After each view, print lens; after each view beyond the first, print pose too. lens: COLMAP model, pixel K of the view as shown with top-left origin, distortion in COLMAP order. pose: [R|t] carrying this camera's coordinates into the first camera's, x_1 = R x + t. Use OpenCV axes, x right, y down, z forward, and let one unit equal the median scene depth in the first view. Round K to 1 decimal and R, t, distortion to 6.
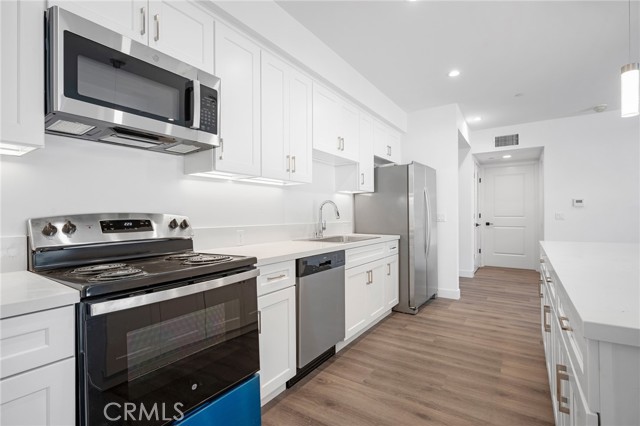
lens RADIAL K [[303.9, 0, 320.0], [0, 303.9, 213.0], [0, 0, 1]] dist [-0.000179, -0.000121]
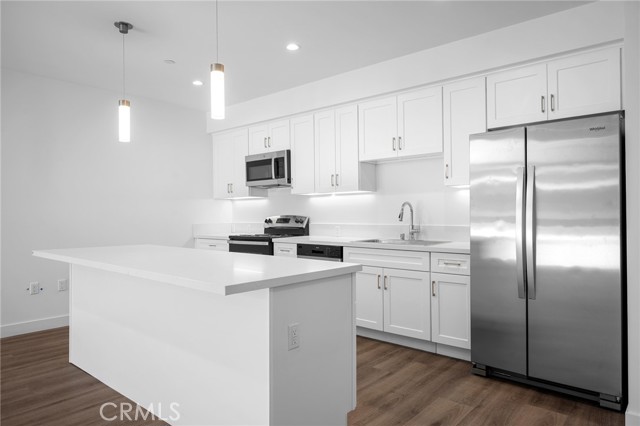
lens RADIAL K [[416.8, 0, 320.0], [0, 416.8, 213.0], [0, 0, 1]] dist [-0.001713, -0.000507]
pose [[-0.118406, 0.009535, -0.992919, 1.501883], [0.015575, 0.999849, 0.007744, -0.023140], [0.992843, -0.014548, -0.118537, 0.963838]]
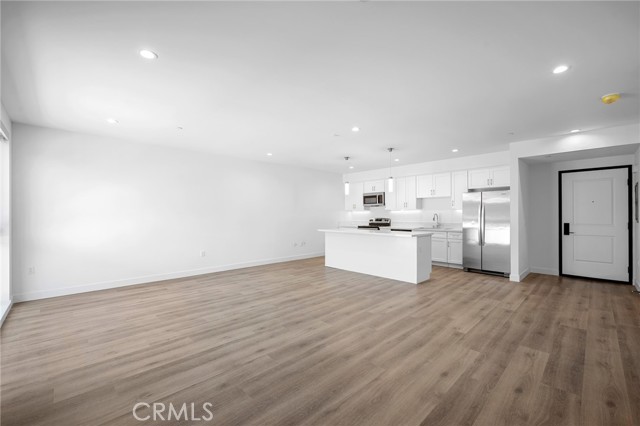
lens RADIAL K [[268.0, 0, 320.0], [0, 268.0, 213.0], [0, 0, 1]] dist [-0.011488, -0.000066]
pose [[-0.206362, 0.003129, -0.978471, 2.695063], [0.009966, 0.999950, 0.001096, -0.065032], [0.978425, -0.009525, -0.206383, 0.548767]]
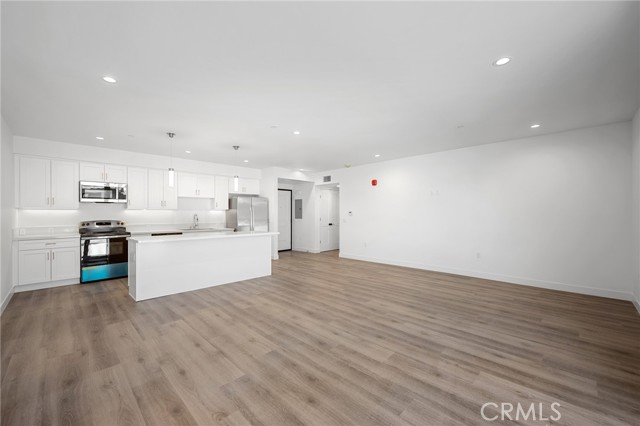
lens RADIAL K [[262.3, 0, 320.0], [0, 262.3, 213.0], [0, 0, 1]] dist [-0.000195, 0.000055]
pose [[0.981792, 0.004219, -0.189913, 1.606357], [-0.003363, 0.999983, 0.004828, -0.071229], [0.189930, -0.004101, 0.981789, -1.048830]]
